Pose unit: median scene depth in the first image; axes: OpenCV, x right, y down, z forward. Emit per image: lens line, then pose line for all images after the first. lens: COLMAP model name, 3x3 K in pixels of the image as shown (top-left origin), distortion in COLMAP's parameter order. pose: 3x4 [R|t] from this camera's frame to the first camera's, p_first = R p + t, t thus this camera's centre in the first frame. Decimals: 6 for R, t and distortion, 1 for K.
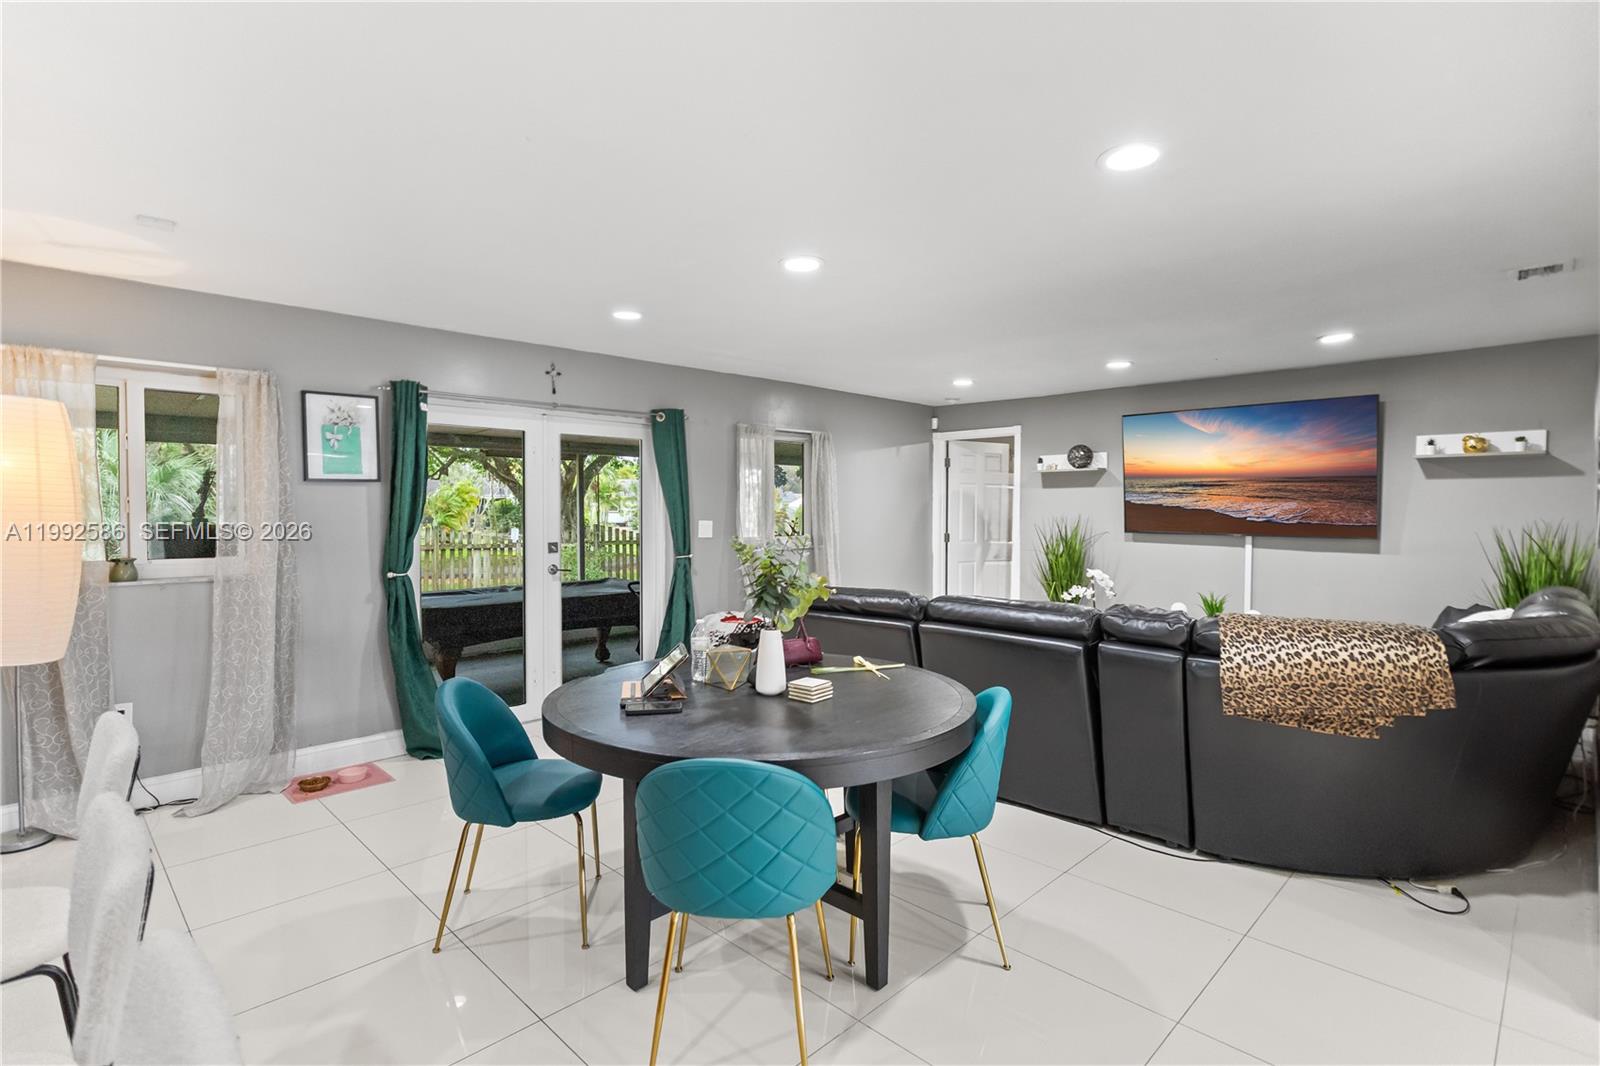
lens RADIAL K [[789.5, 0, 777.7], [0, 789.5, 534.4], [0, 0, 1]] dist [-0.000463, 0.000417]
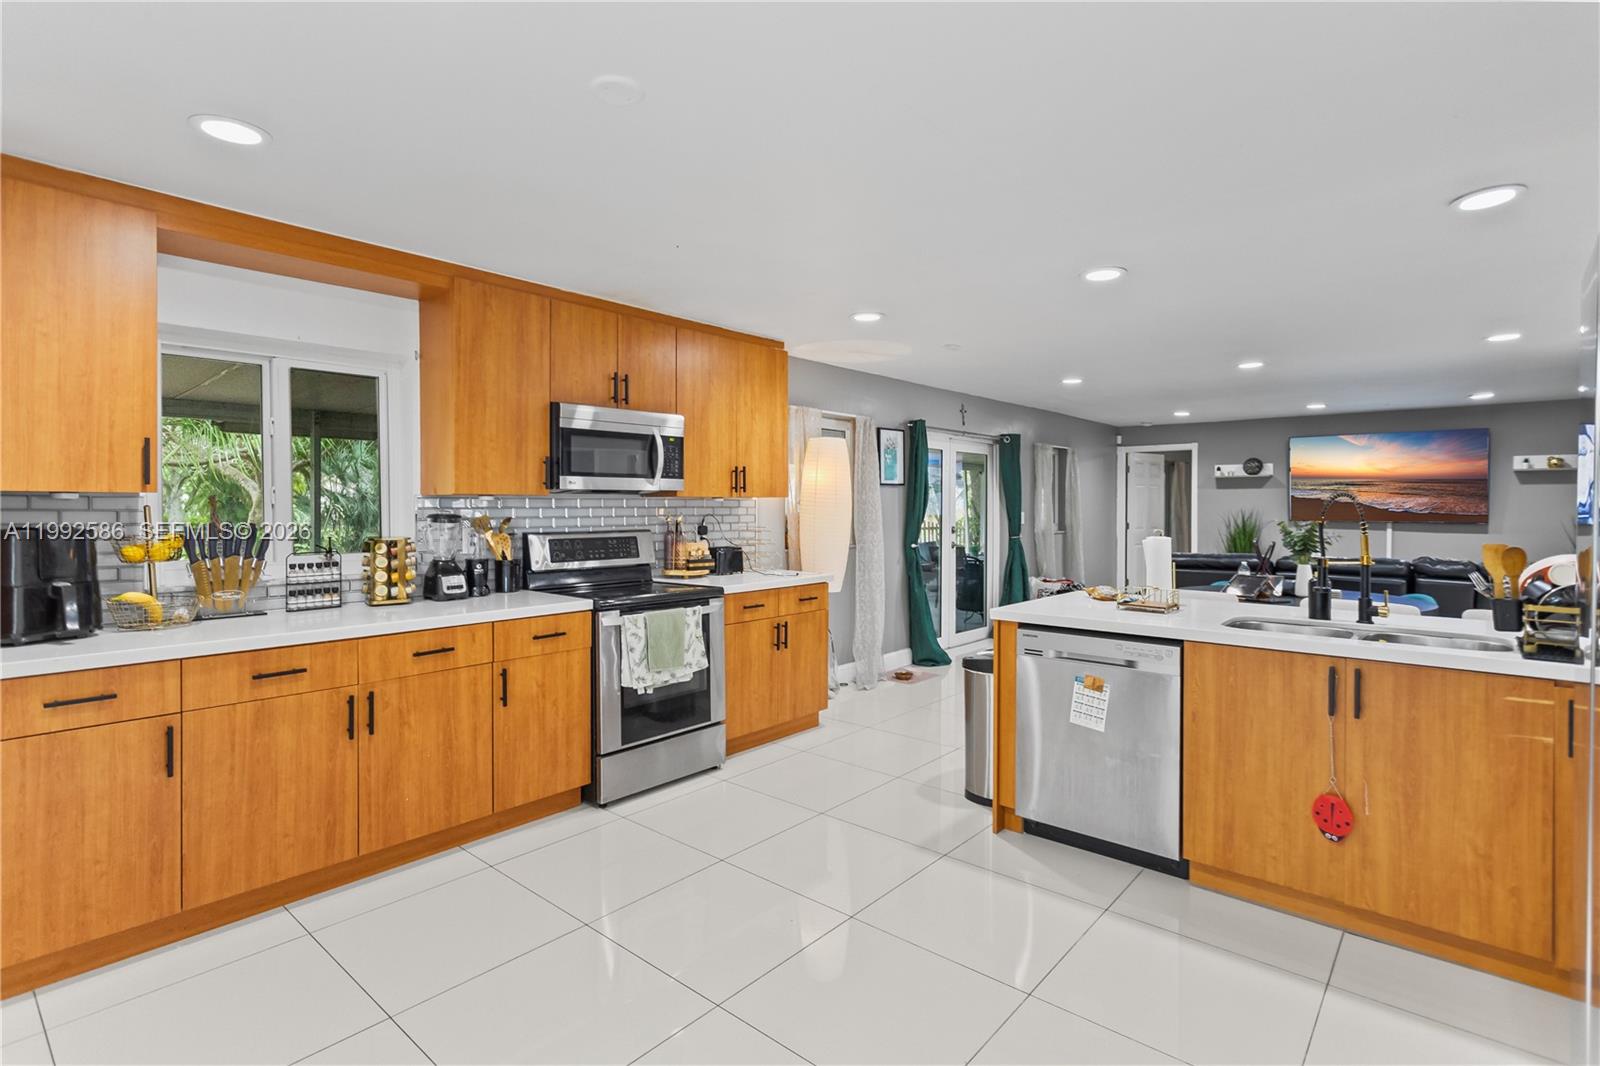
lens RADIAL K [[789.7, 0, 765.5], [0, 789.7, 514.8], [0, 0, 1]] dist [-0.000302, 0.000044]
pose [[0.998270, 0.000343, 0.058797, -0.865497], [0.000863, 0.999790, -0.020482, 0.021974], [-0.058792, 0.020497, 0.998060, -0.518569]]
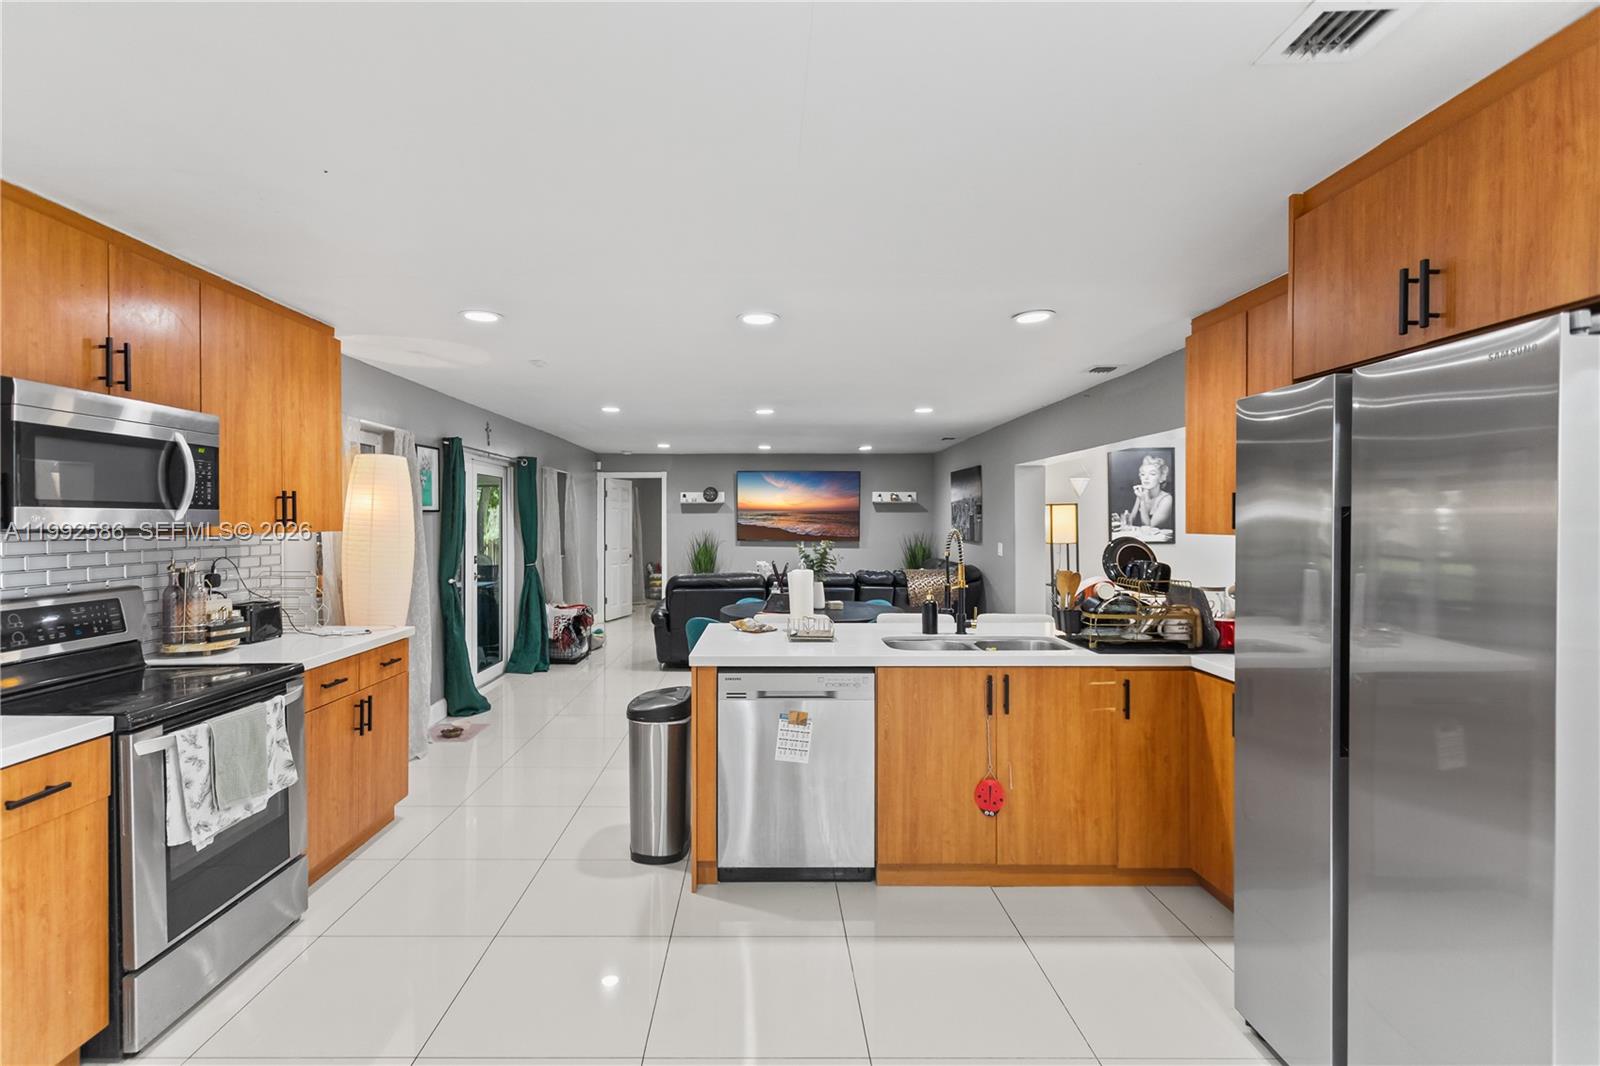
lens RADIAL K [[782.5, 0, 771.3], [0, 782.5, 527.4], [0, 0, 1]] dist [0.002793, 0.001112]
pose [[0.698048, -0.006889, 0.716018, -1.060984], [0.025239, 0.999569, -0.014988, -0.006438], [-0.715606, 0.028534, 0.697921, -0.320549]]
